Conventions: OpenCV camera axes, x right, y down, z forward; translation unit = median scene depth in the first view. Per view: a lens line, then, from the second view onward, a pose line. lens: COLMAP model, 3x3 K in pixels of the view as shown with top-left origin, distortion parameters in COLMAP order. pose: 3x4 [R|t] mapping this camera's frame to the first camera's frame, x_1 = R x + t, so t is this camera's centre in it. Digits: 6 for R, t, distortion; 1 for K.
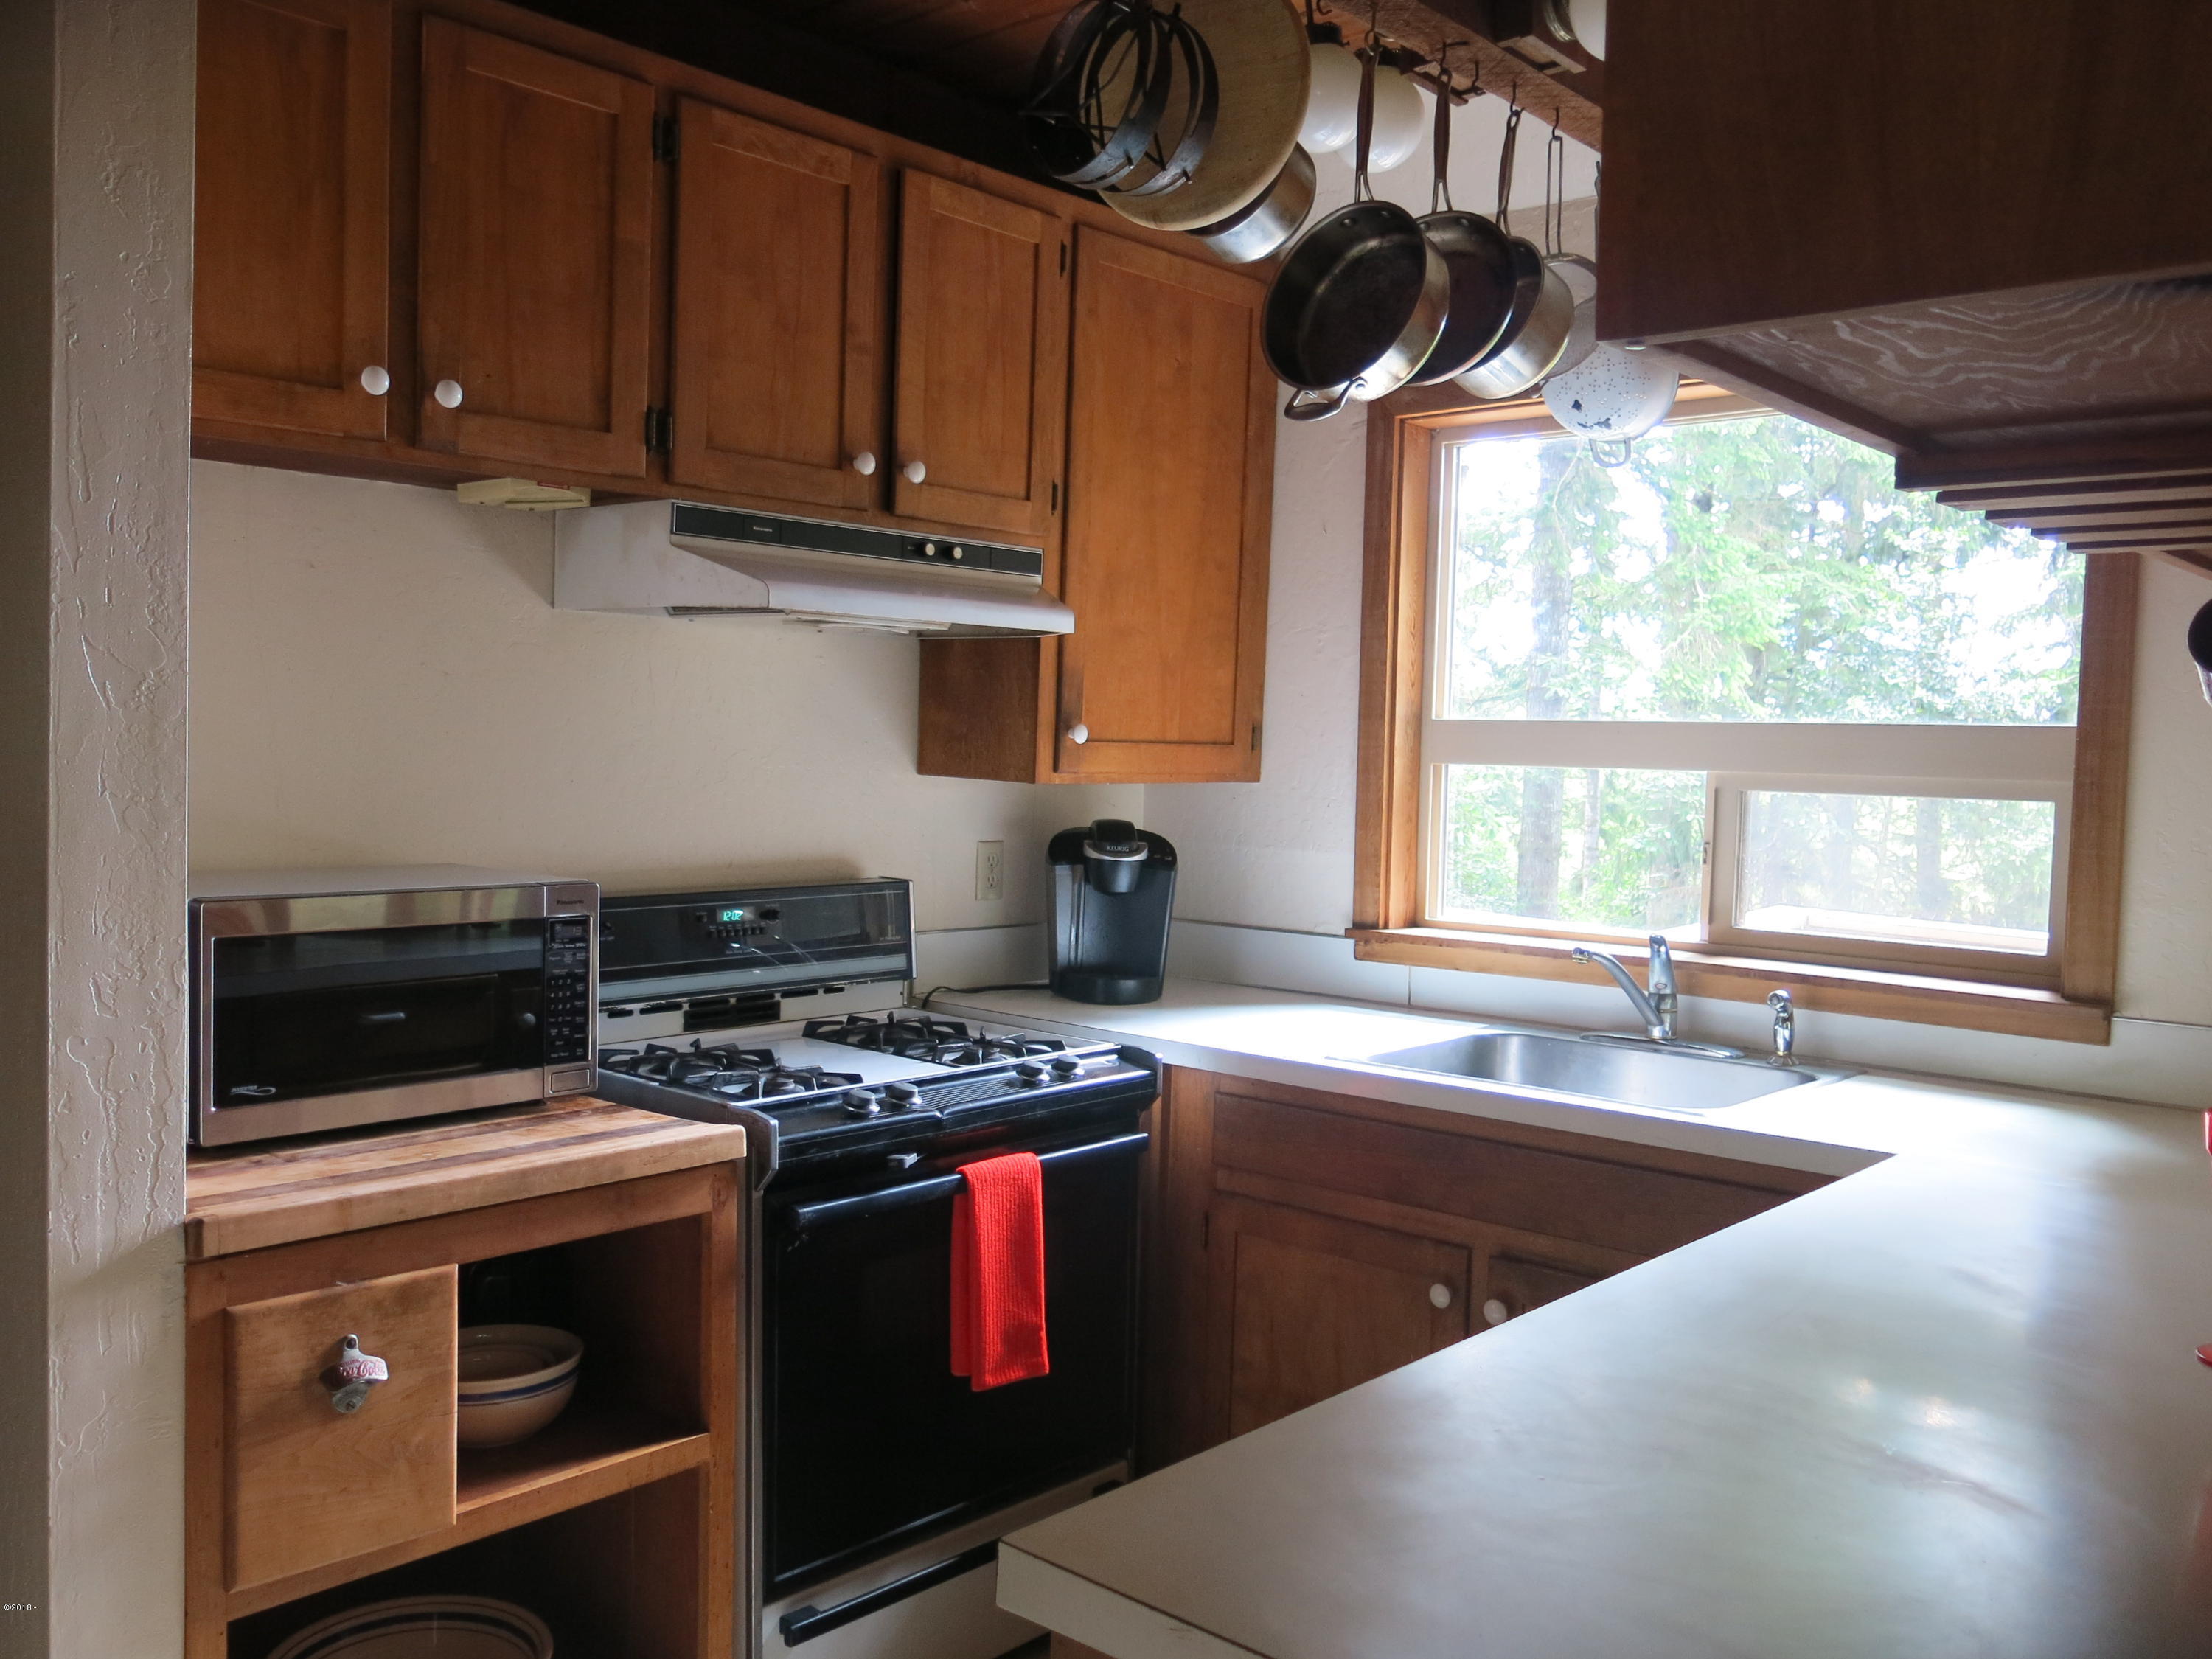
lens RADIAL K [[1867.8, 0, 1106.0], [0, 1867.8, 829.5], [0, 0, 1]] dist [-0.003681, -0.001451]
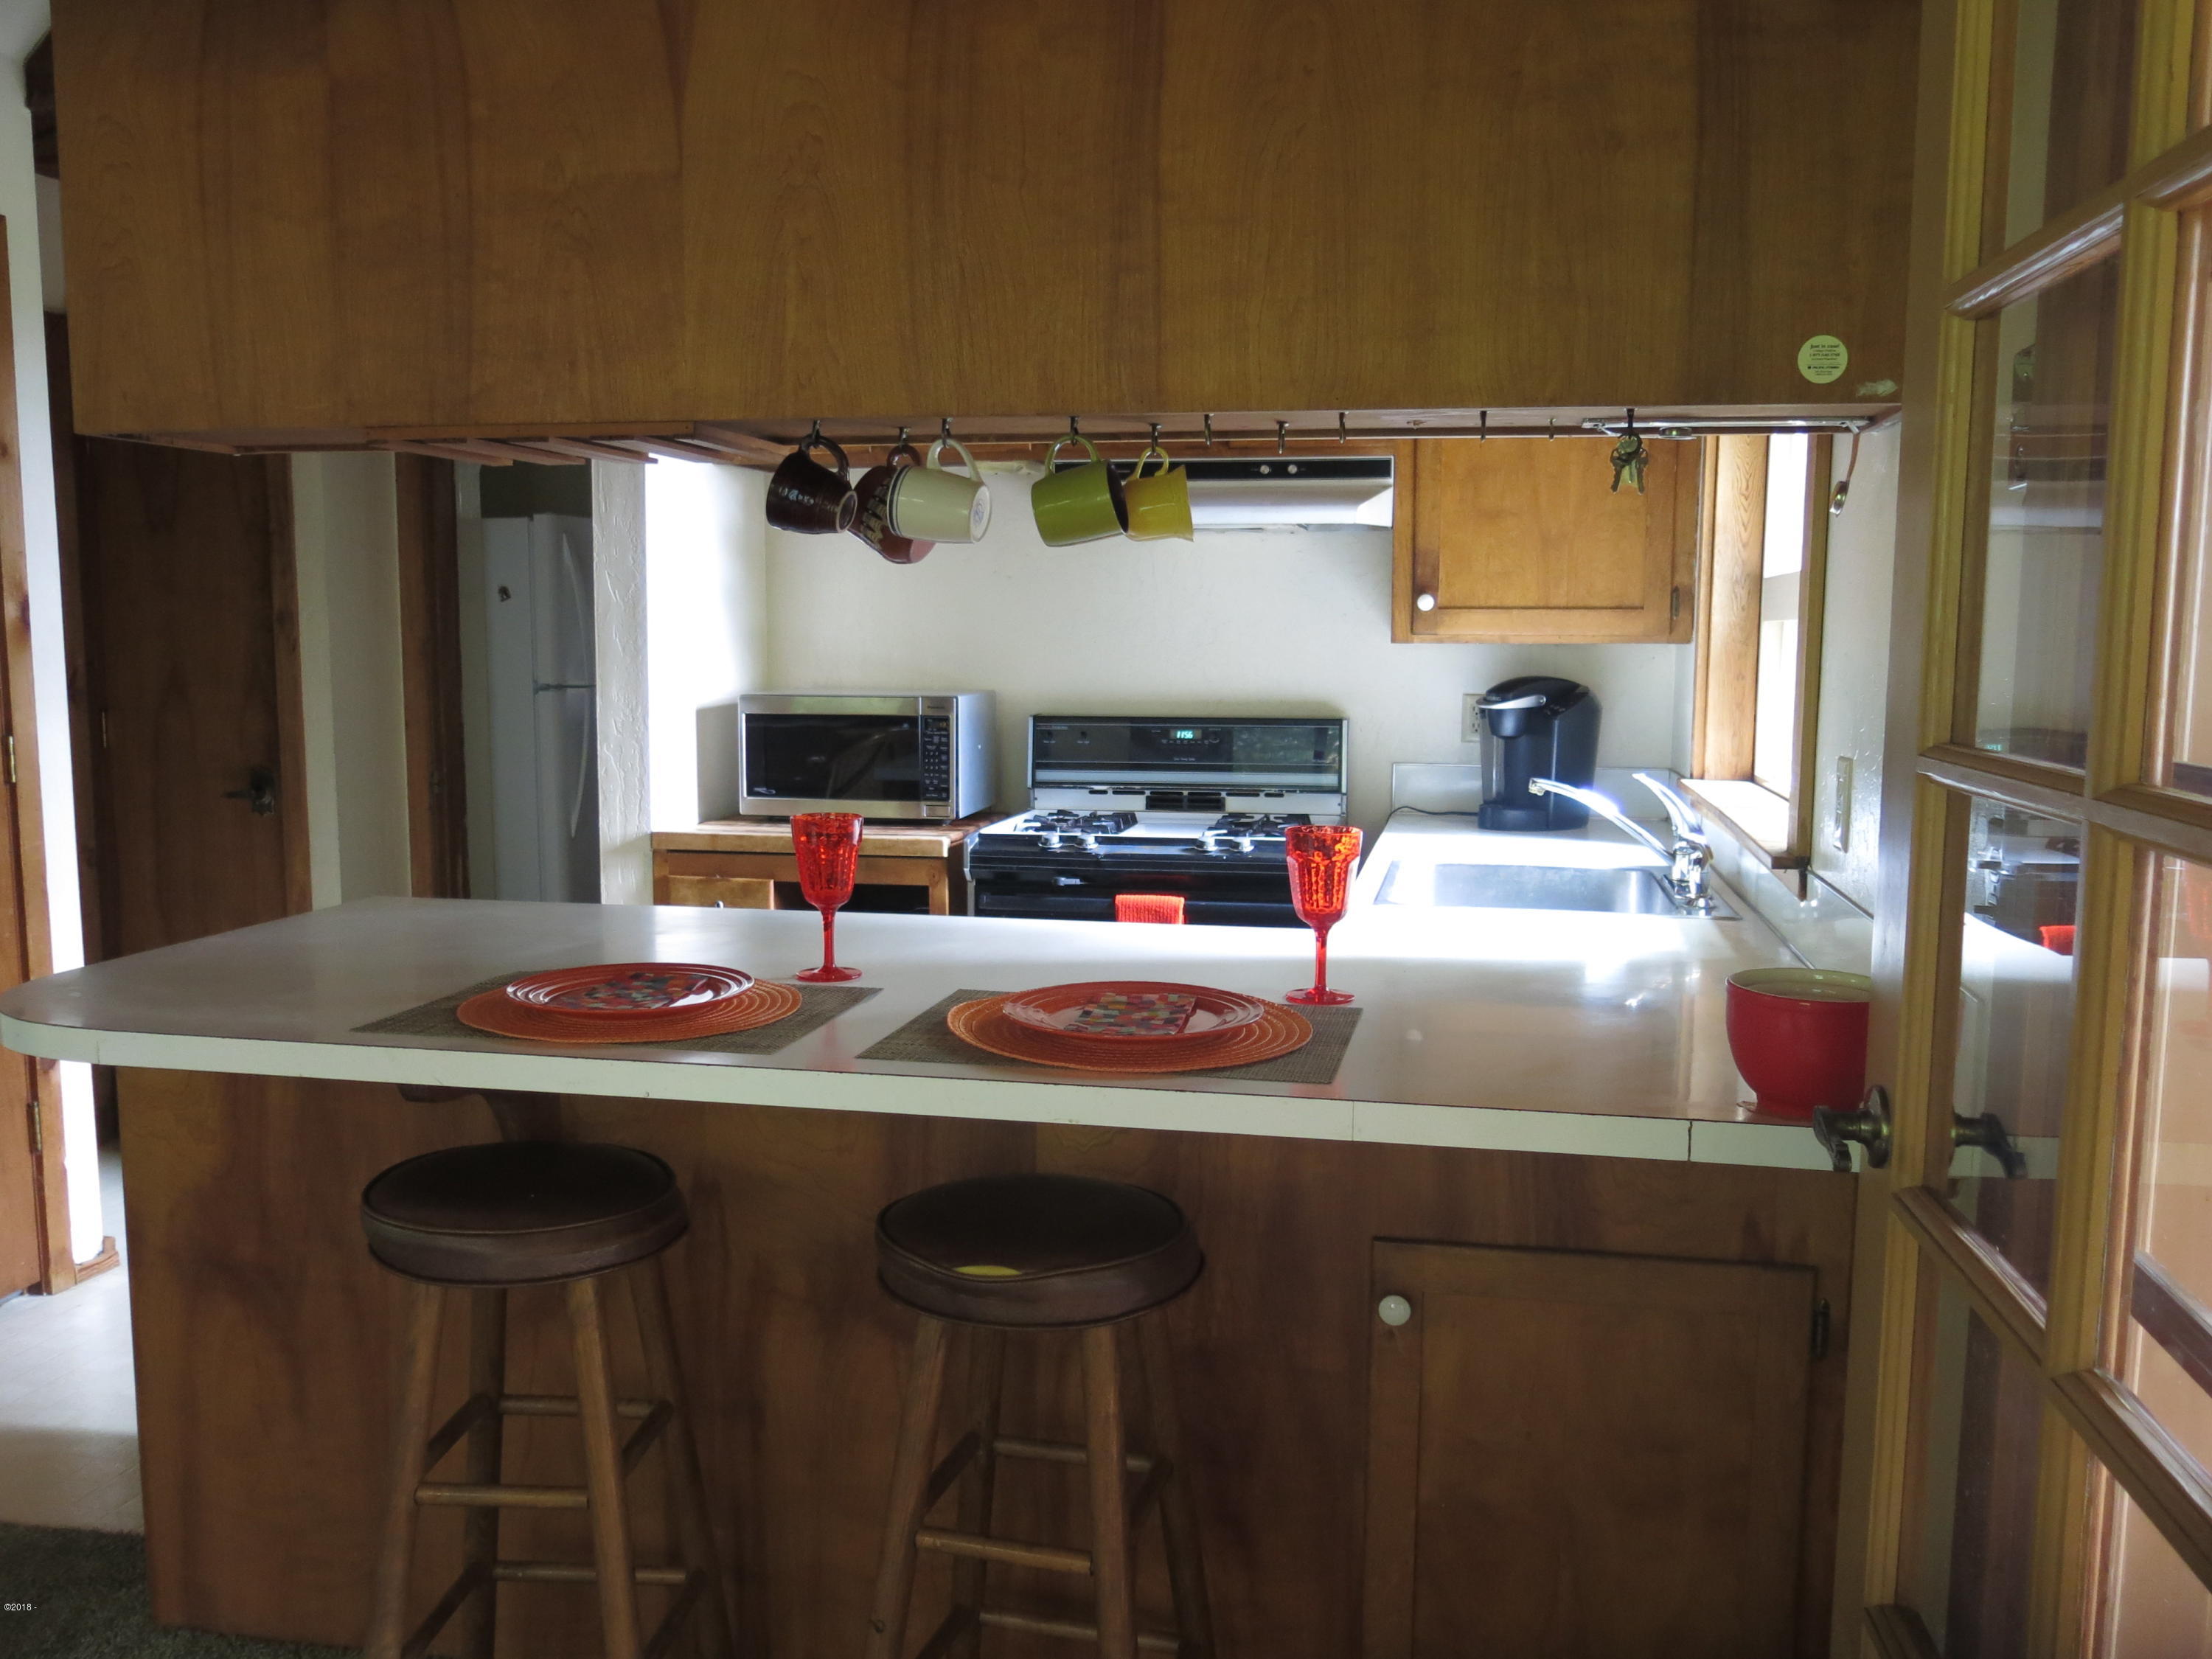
lens RADIAL K [[1810.6, 0, 1106.0], [0, 1810.6, 829.5], [0, 0, 1]] dist [0.001062, 0.000100]
pose [[0.511550, 0.073052, -0.856142, 0.977151], [-0.032724, 0.997313, 0.065544, 0.028876], [0.858630, -0.005513, 0.512566, 0.217499]]
